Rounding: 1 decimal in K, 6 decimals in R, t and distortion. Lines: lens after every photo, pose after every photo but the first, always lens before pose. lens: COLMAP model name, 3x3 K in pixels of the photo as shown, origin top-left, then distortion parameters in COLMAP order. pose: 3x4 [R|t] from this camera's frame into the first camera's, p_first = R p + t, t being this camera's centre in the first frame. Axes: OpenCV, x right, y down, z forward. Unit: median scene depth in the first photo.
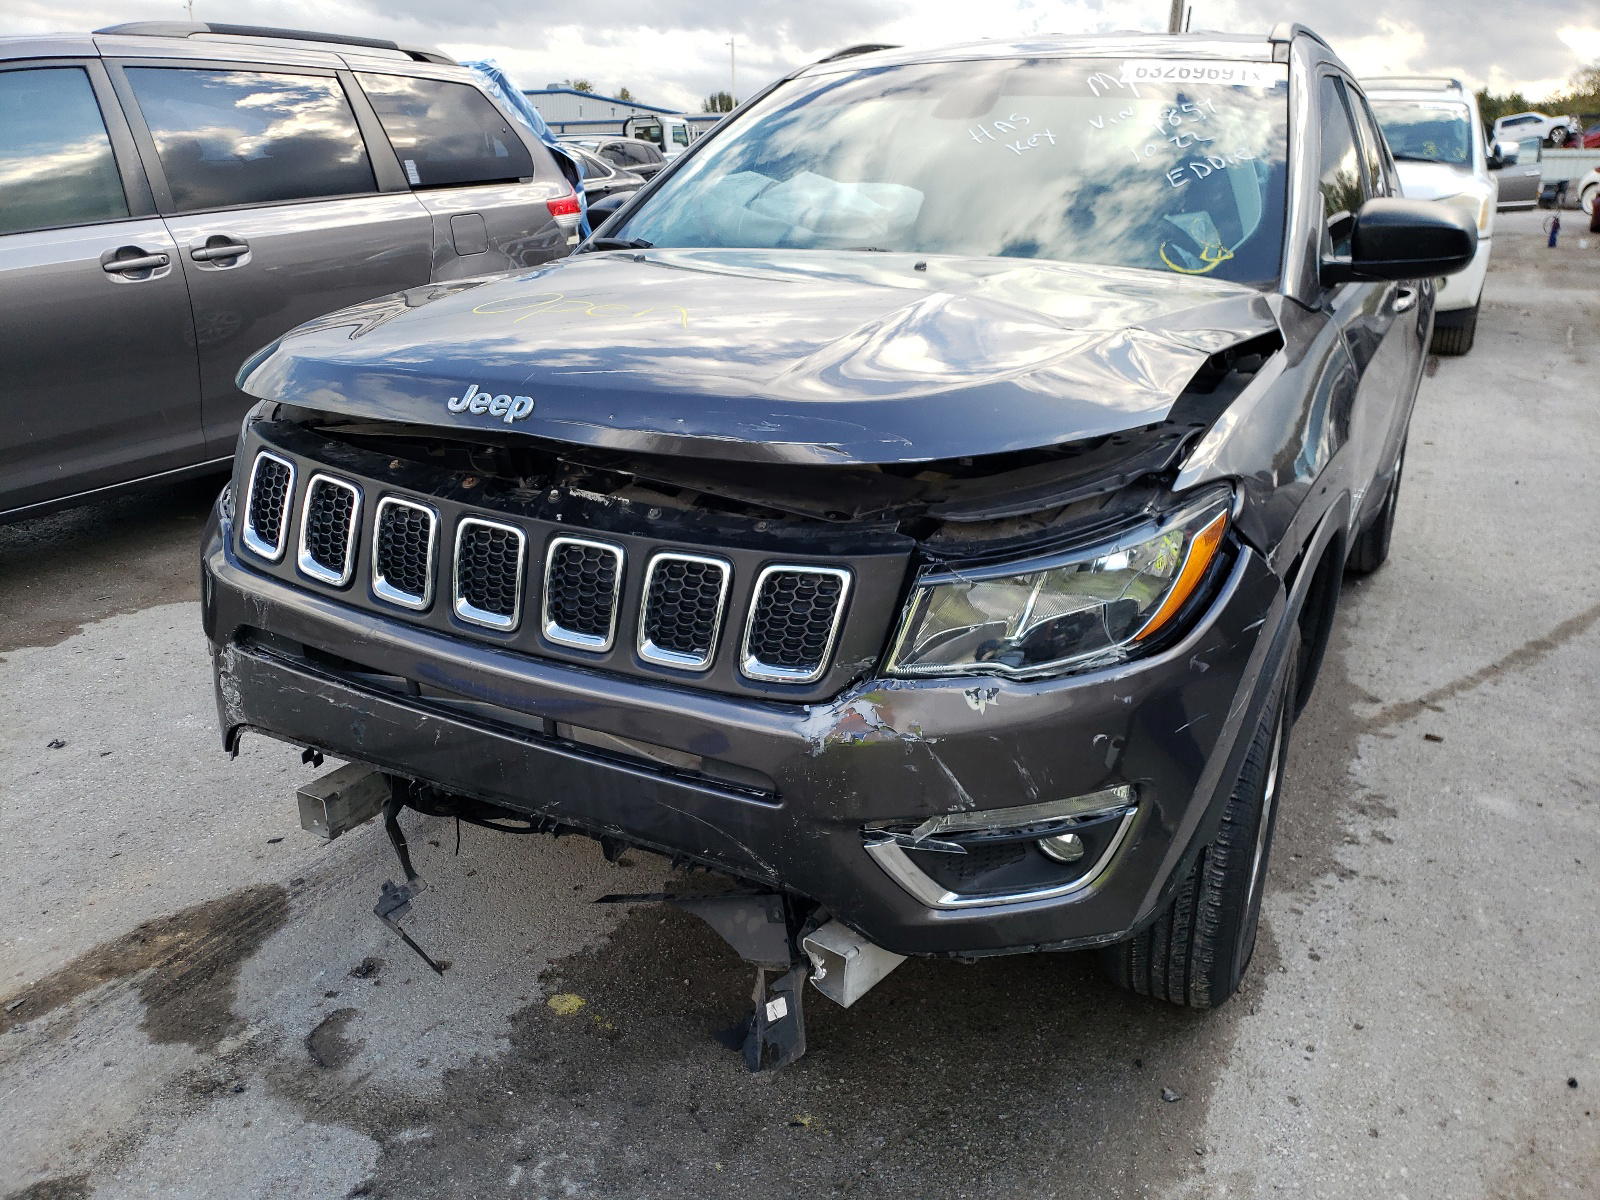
lens RADIAL K [[1215.3, 0, 786.2], [0, 1215.3, 591.8], [0, 0, 1]] dist [0.017030, -0.017658]
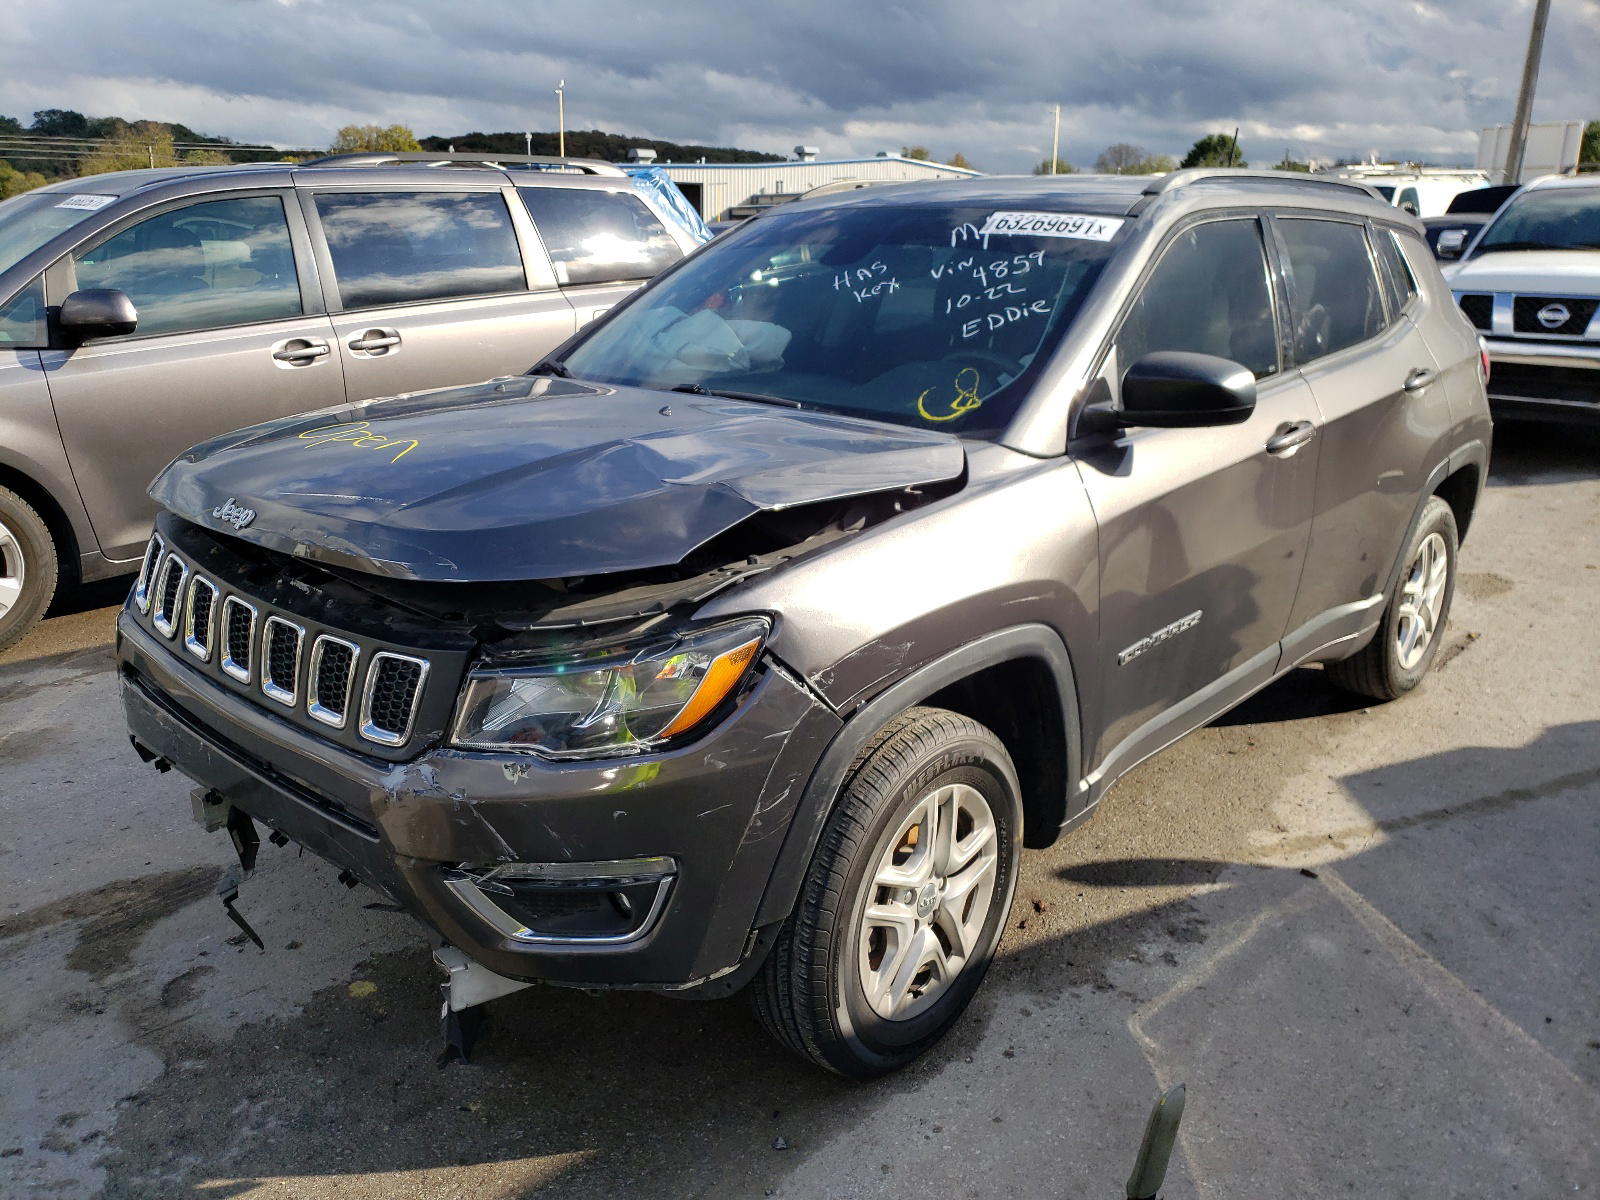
lens RADIAL K [[1215.3, 0, 796.3], [0, 1215.3, 604.3], [0, 0, 1]] dist [0.017030, -0.017658]
pose [[0.967934, 0.076093, -0.239402, 0.565626], [-0.085298, 0.995953, -0.028313, -0.057511], [0.236279, 0.047825, 0.970508, -0.123730]]
